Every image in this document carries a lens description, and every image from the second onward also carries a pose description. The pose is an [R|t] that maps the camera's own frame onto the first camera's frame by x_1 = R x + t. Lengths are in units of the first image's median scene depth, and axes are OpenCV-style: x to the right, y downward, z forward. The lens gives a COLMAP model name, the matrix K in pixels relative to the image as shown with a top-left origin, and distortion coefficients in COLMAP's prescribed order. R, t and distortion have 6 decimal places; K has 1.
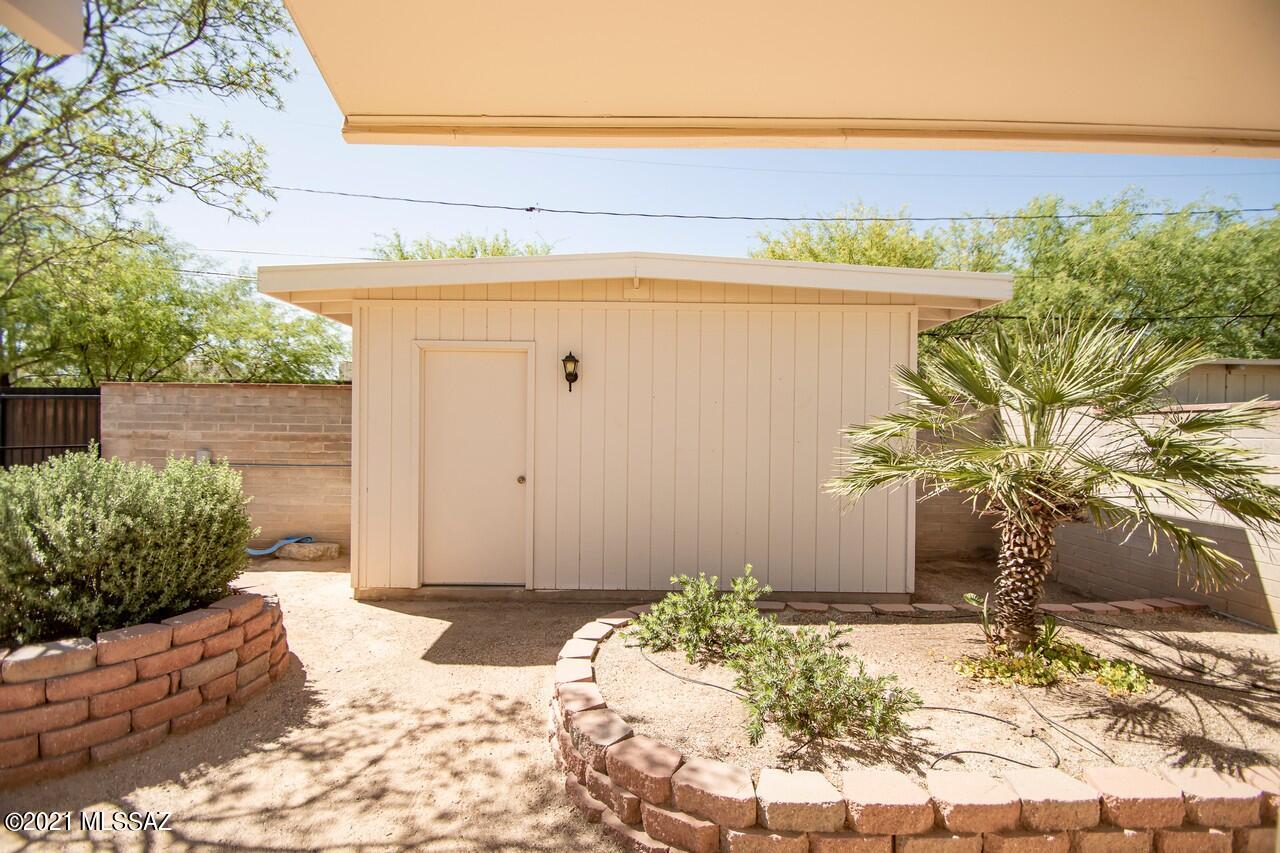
lens RADIAL K [[565.9, 0, 634.4], [0, 565.9, 428.9], [0, 0, 1]] dist [0.010591, -0.012343]
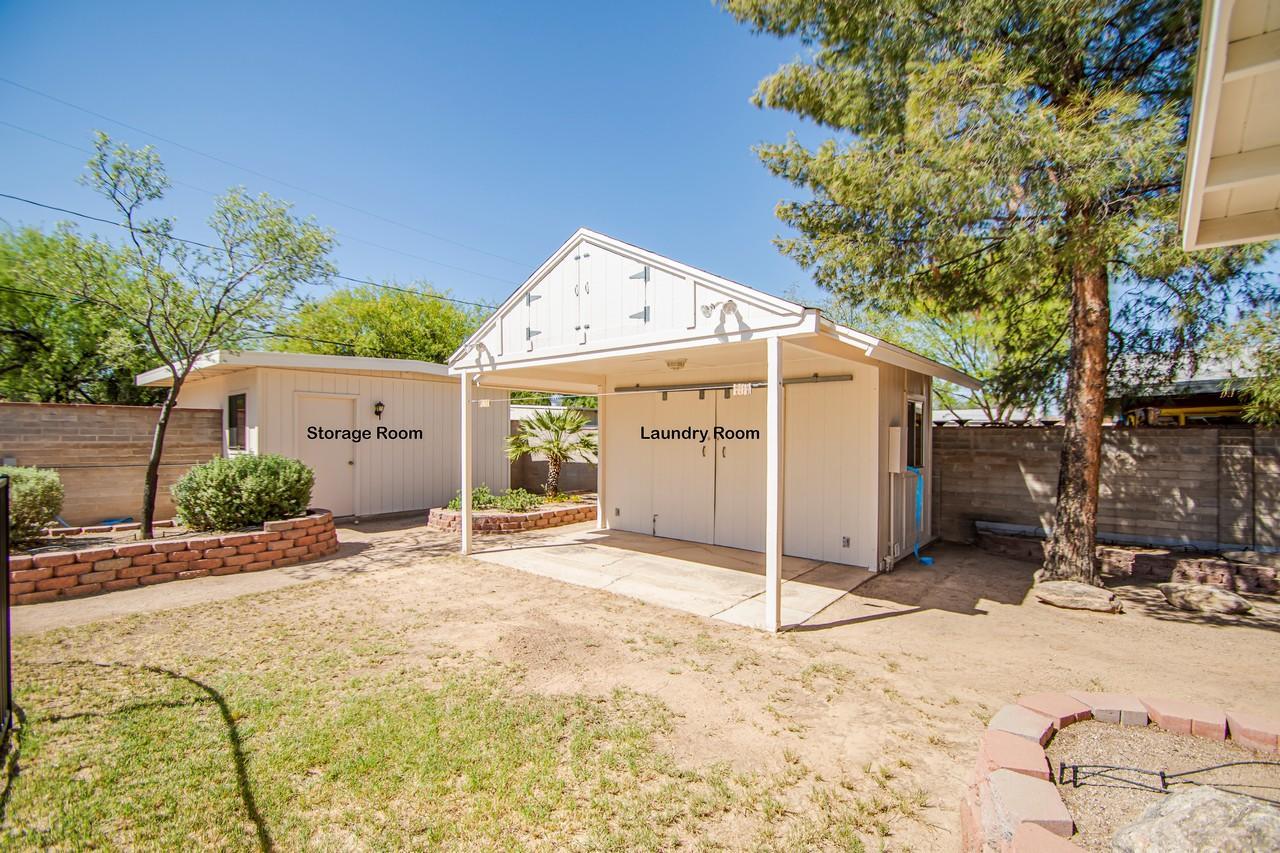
lens RADIAL K [[565.9, 0, 633.4], [0, 565.9, 431.7], [0, 0, 1]] dist [0.010591, -0.012343]
pose [[0.629126, 0.000765, 0.777303, -0.847956], [0.004803, 0.999977, -0.004871, -0.004896], [-0.777289, 0.006798, 0.629107, -0.792399]]
